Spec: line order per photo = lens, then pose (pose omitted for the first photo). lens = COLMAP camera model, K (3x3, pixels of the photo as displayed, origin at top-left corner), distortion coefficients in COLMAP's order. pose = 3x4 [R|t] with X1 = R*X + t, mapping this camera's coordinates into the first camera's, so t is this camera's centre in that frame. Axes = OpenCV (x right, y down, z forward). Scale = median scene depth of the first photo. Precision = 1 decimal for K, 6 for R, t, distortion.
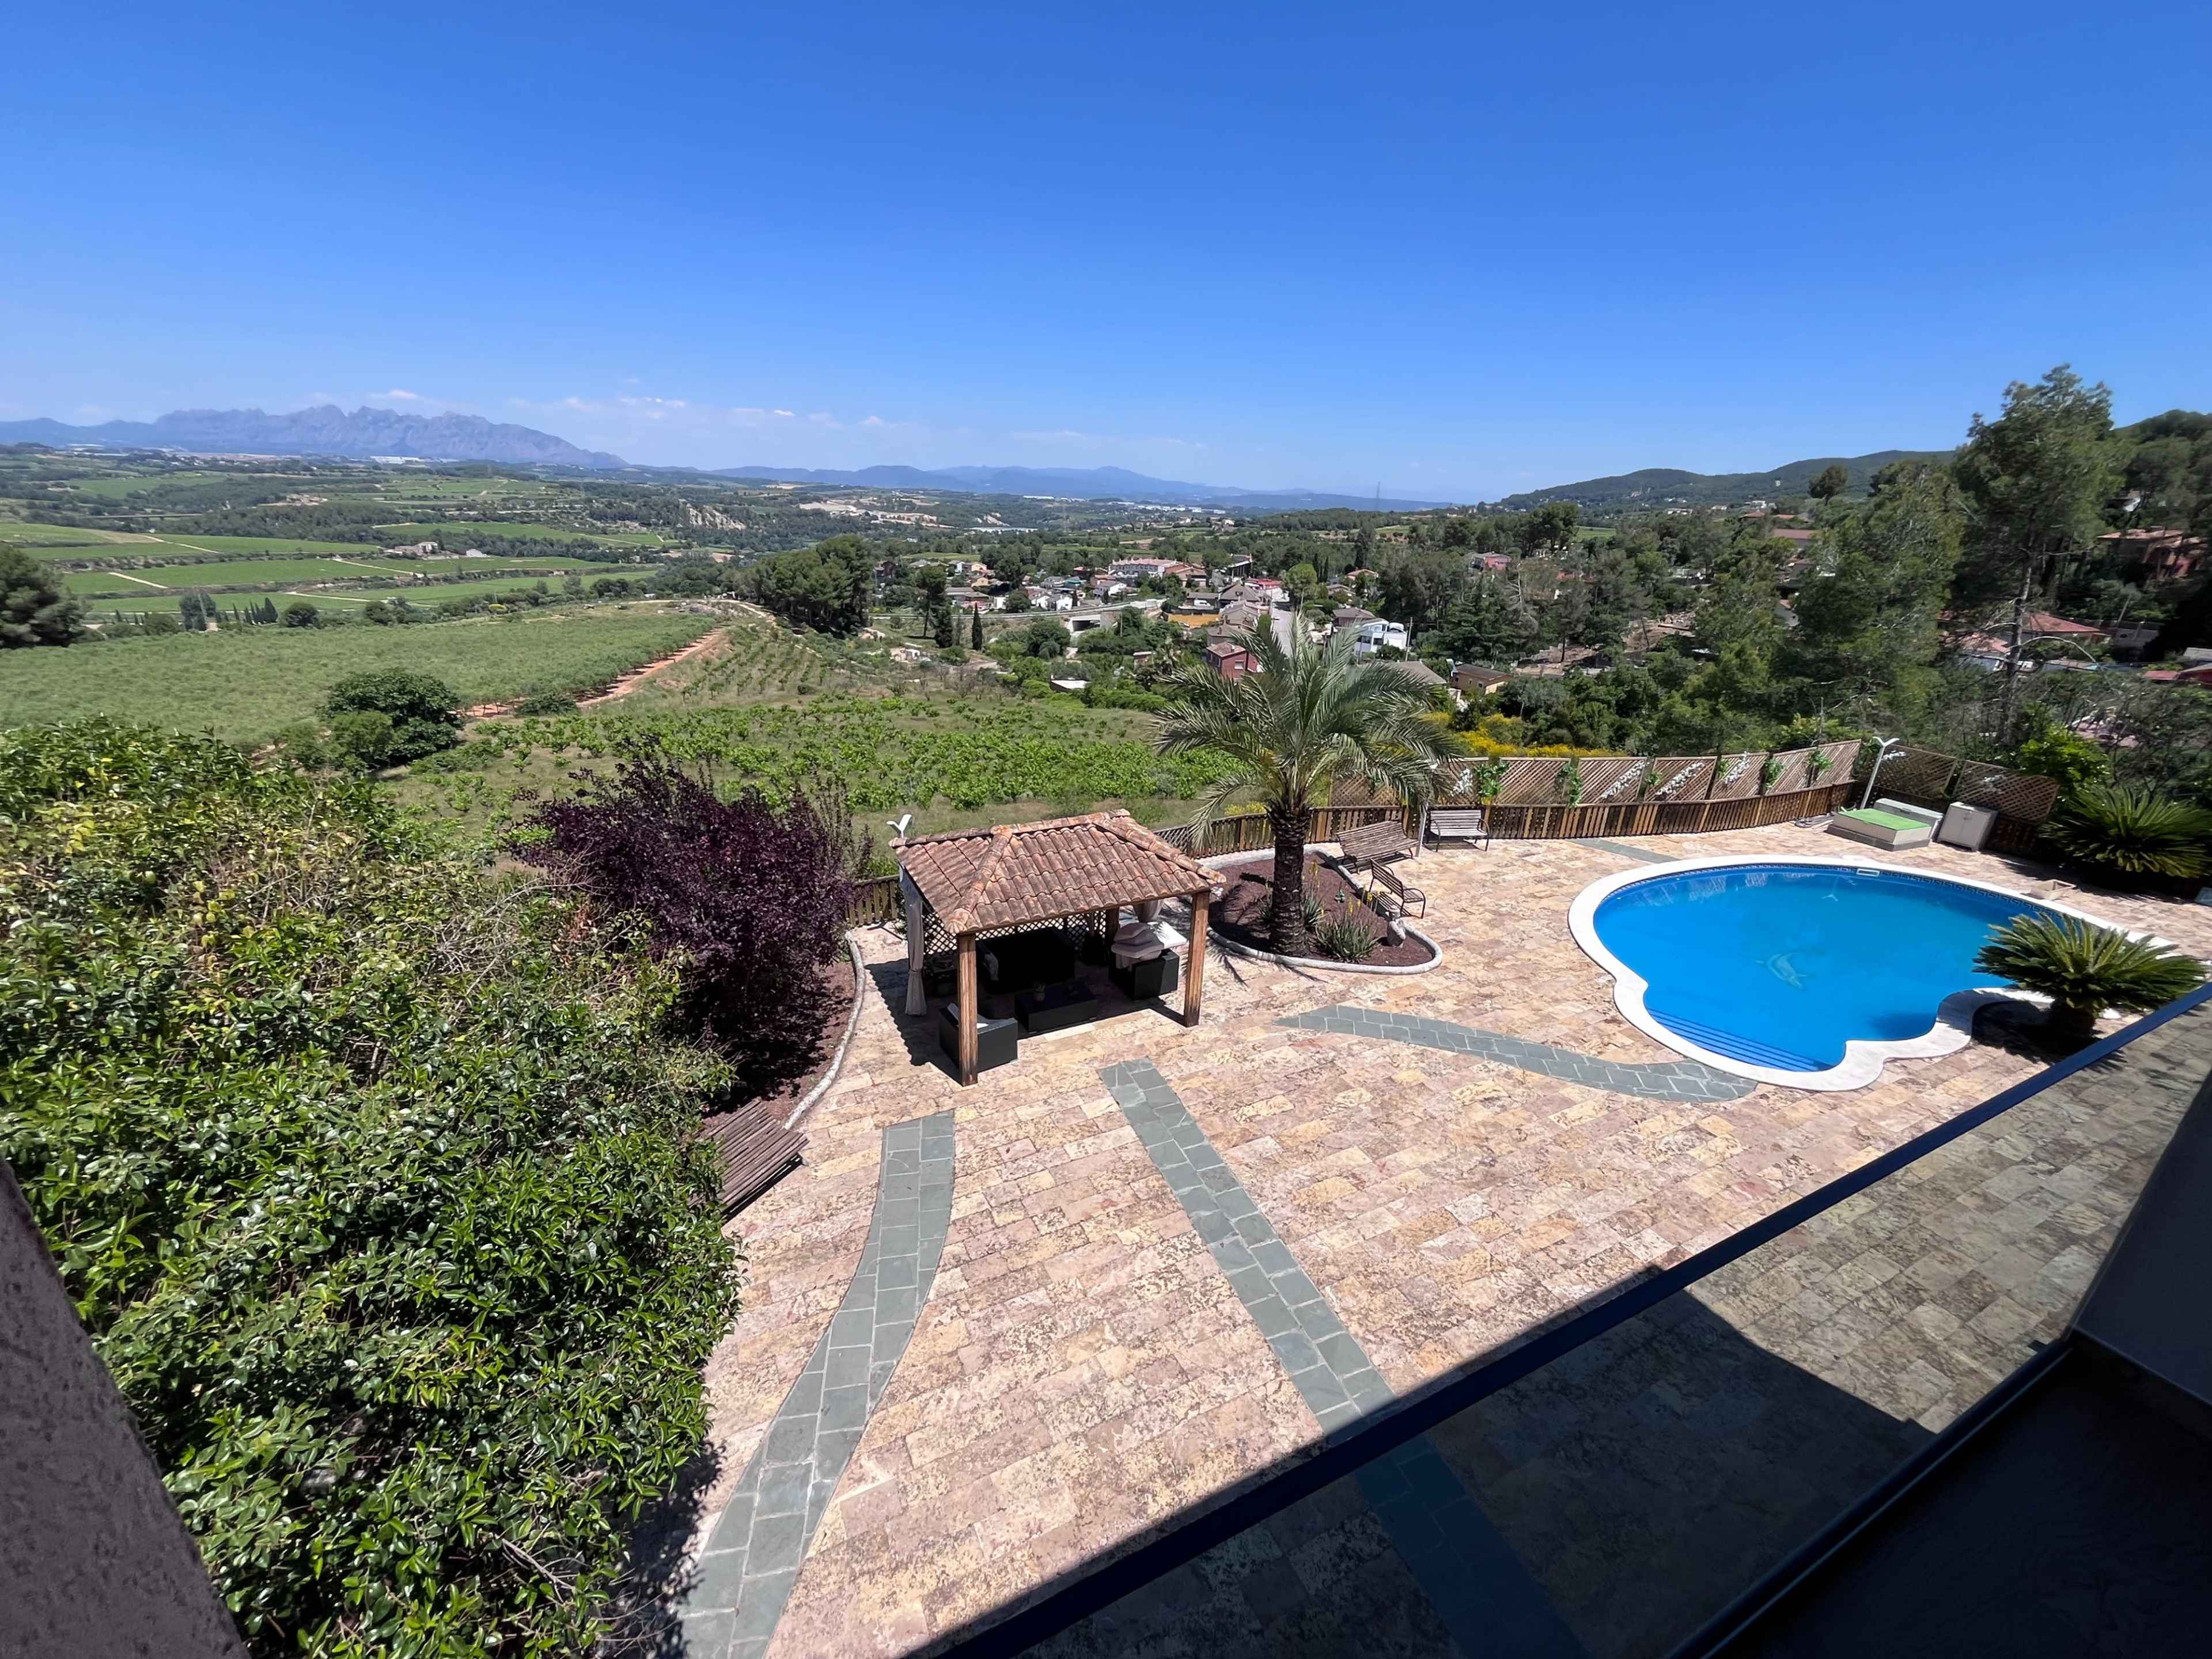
lens RADIAL K [[893.2, 0, 1095.9], [0, 893.2, 836.5], [0, 0, 1]] dist [-0.001543, -0.001118]
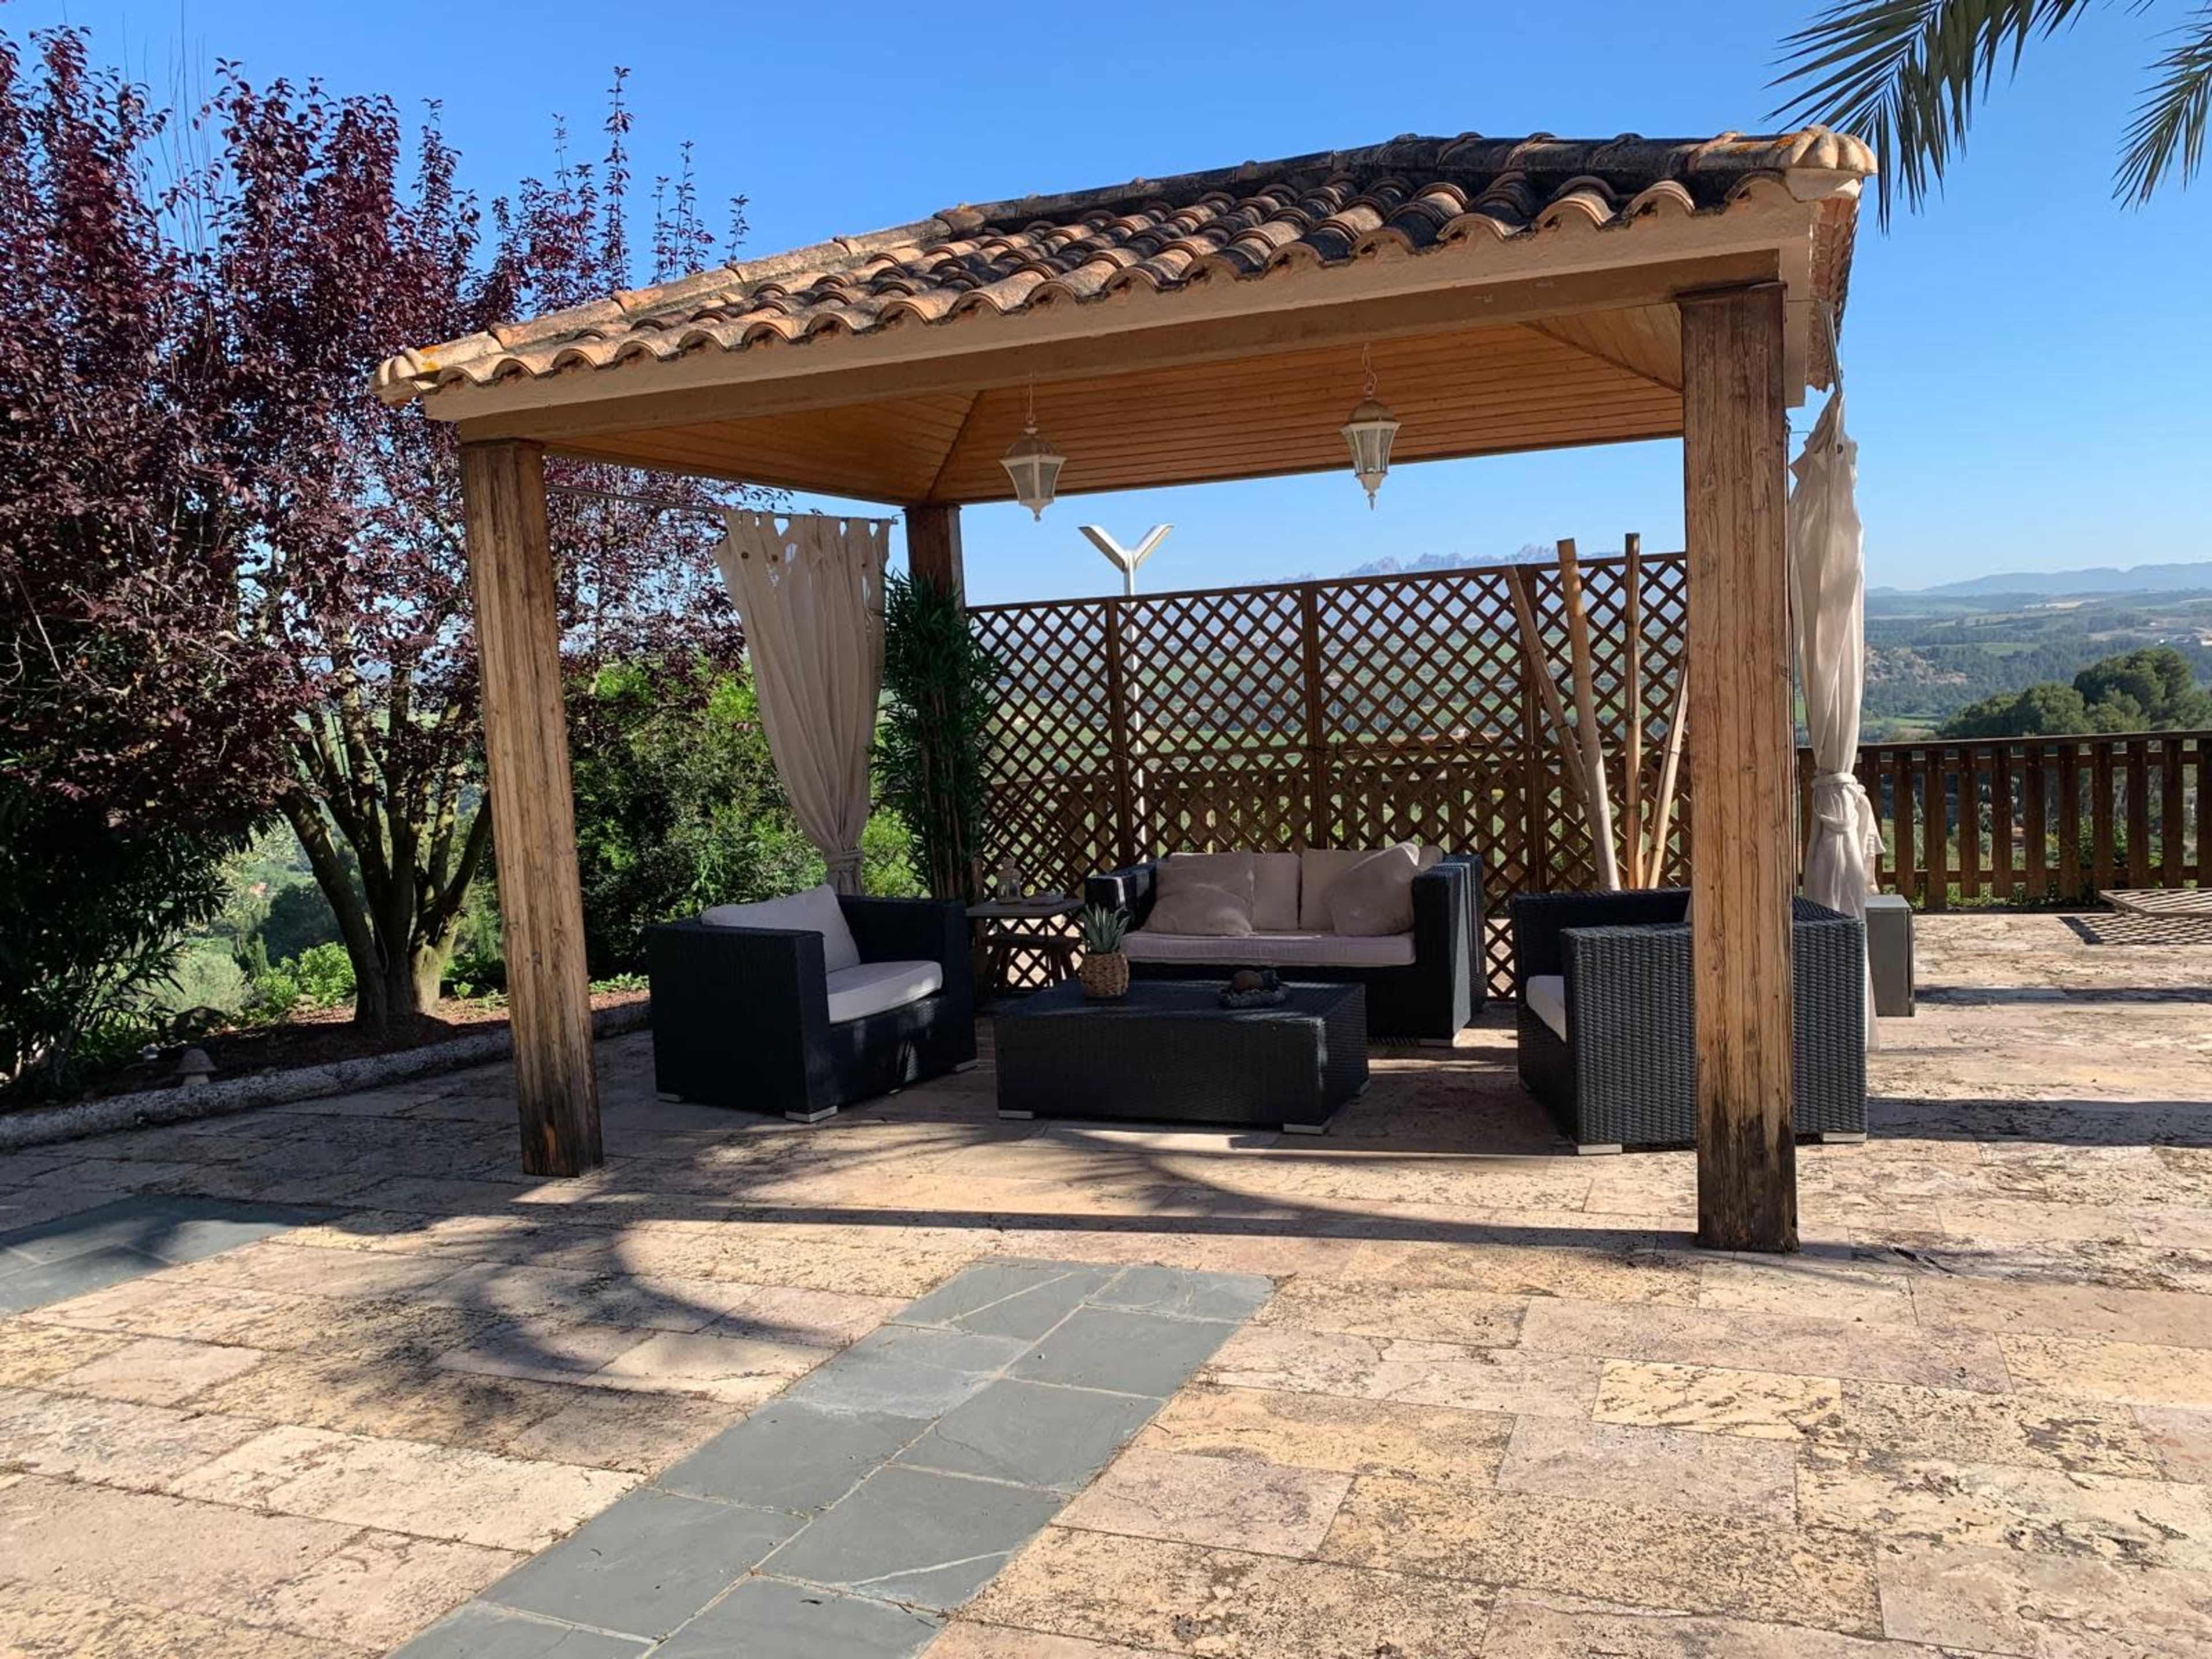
lens RADIAL K [[1664.7, 0, 1118.9], [0, 1664.7, 828.0], [0, 0, 1]] dist [0.050142, -0.063521]
pose [[0.675391, -0.001832, -0.737458, 0.154951], [-0.183720, 0.968050, -0.170663, 0.128405], [0.714209, 0.250750, 0.653475, 0.433732]]
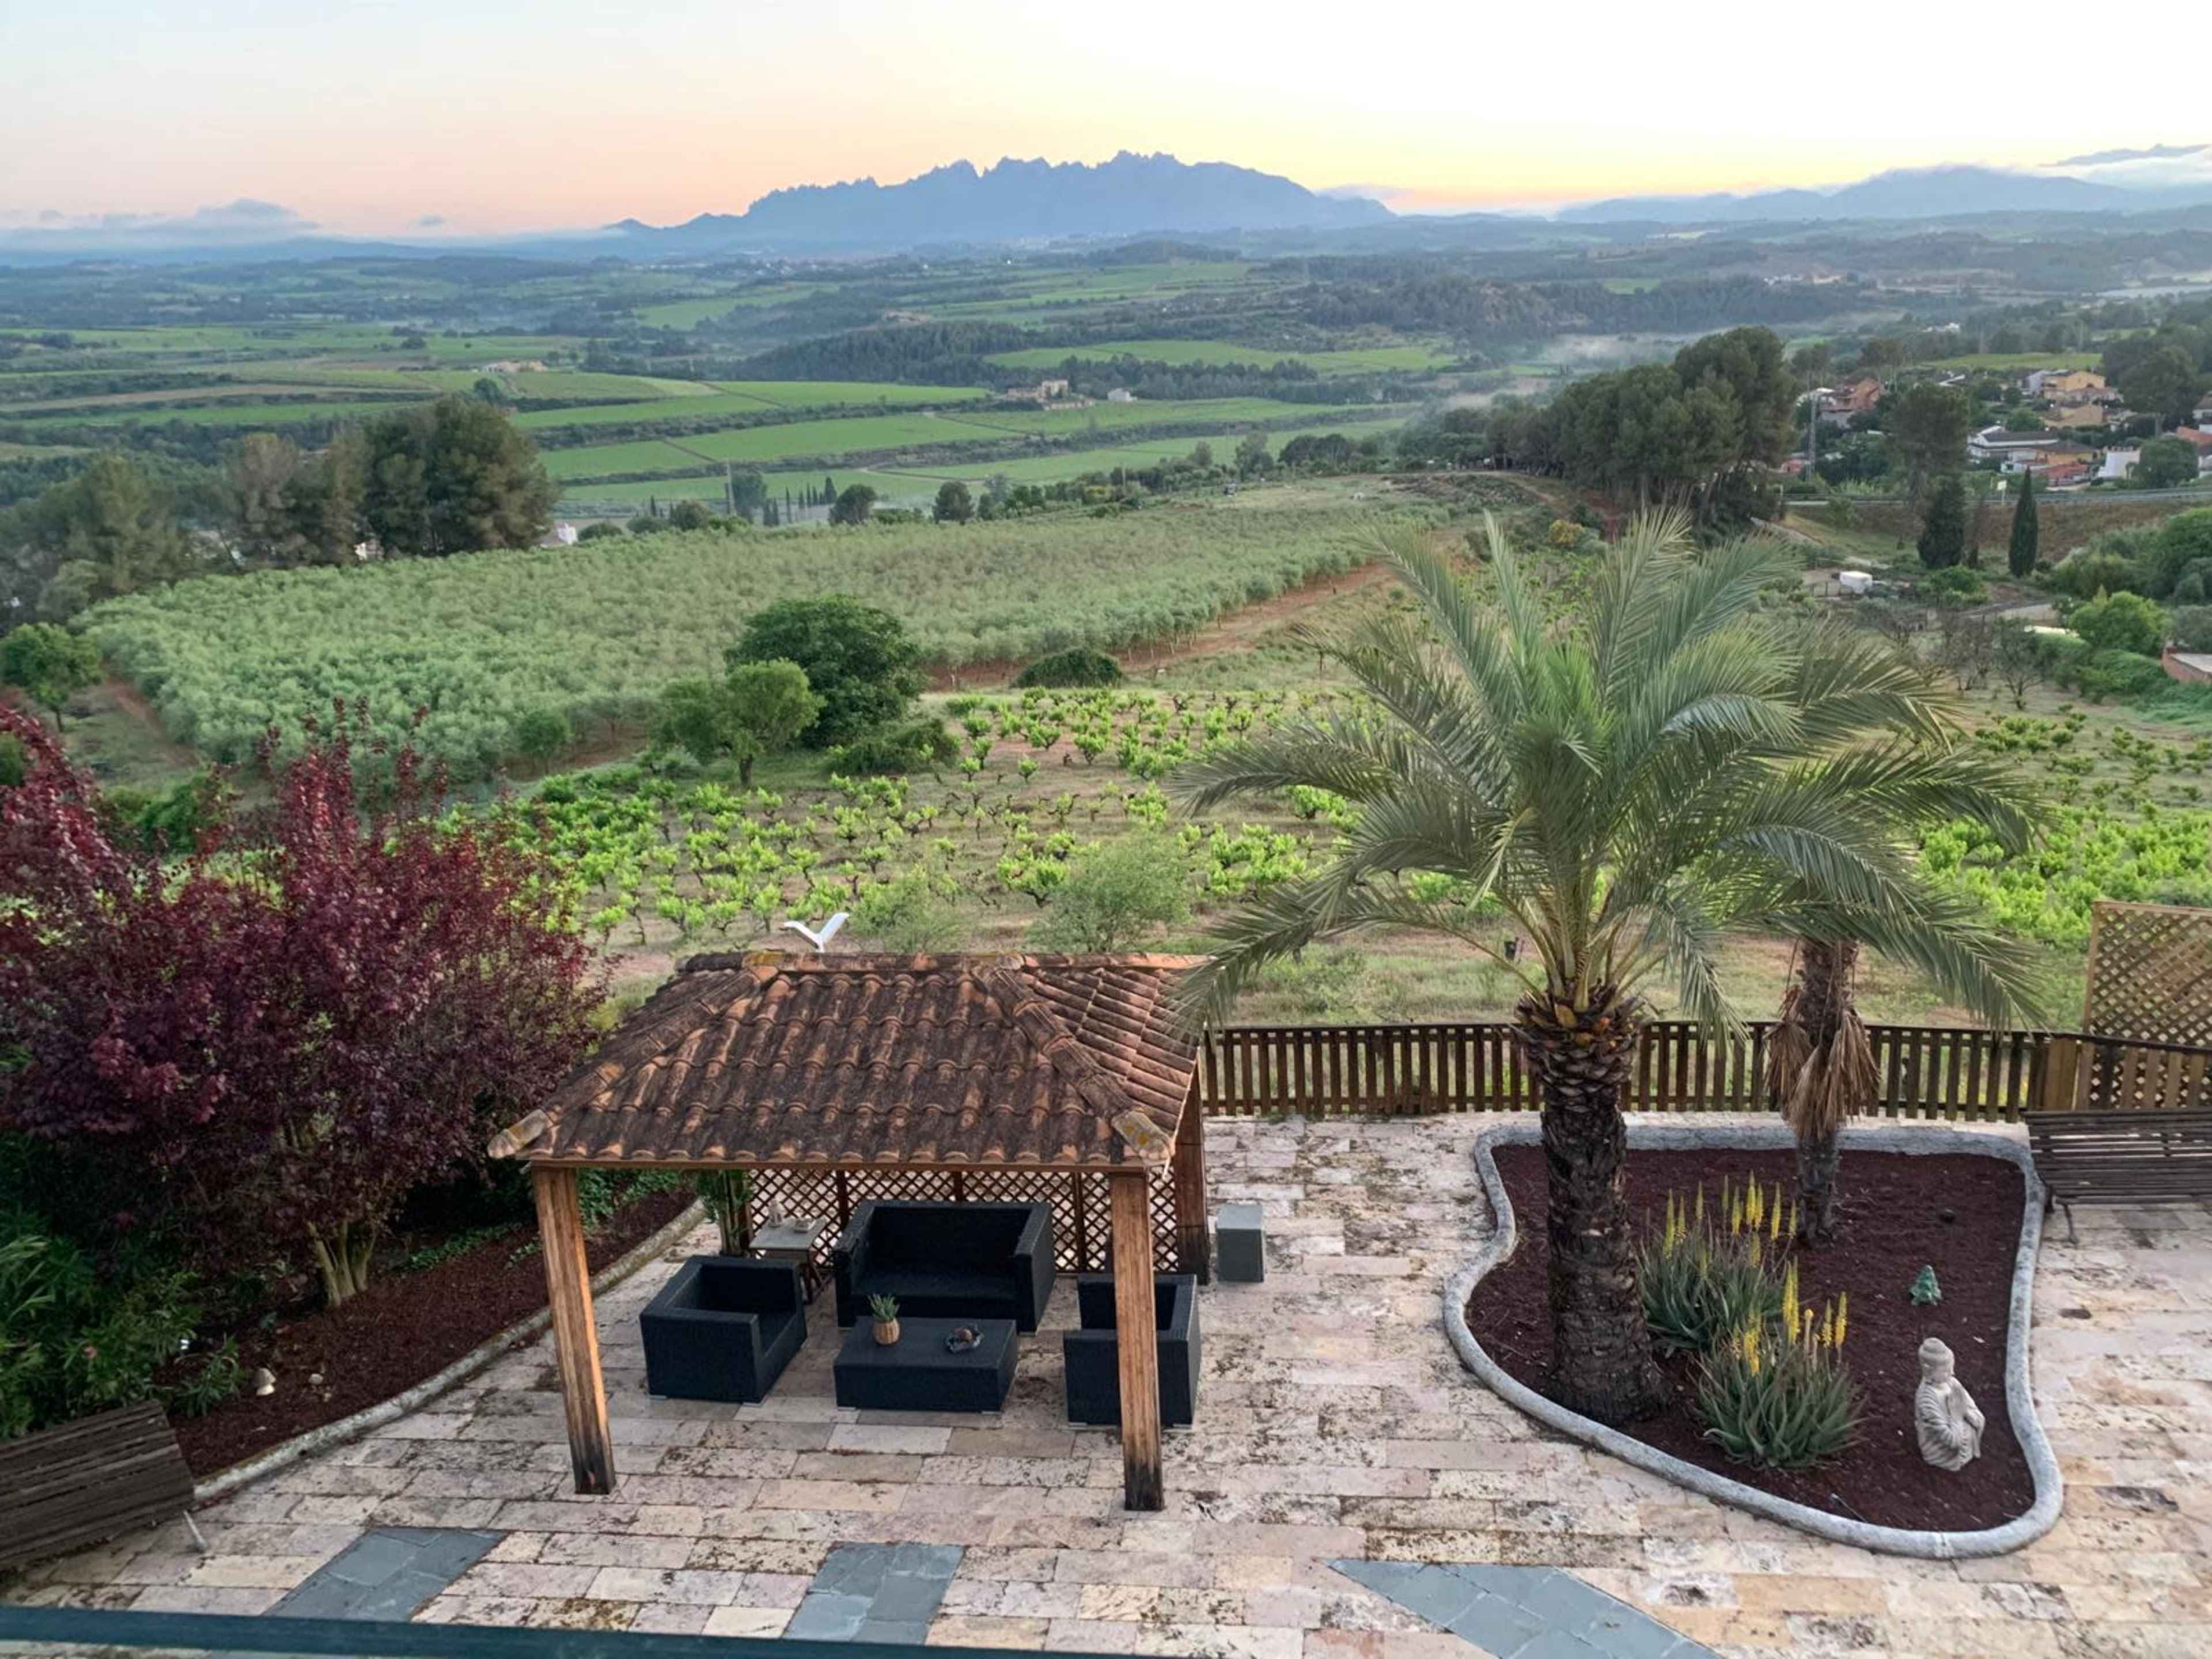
lens RADIAL K [[1932.3, 0, 1145.5], [0, 1932.3, 836.4], [0, 0, 1]] dist [0.052377, -0.065005]
pose [[0.836127, 0.088153, -0.541406, 0.339757], [-0.126415, 0.991401, -0.033808, -0.035493], [0.533771, 0.096709, 0.840081, 0.146142]]
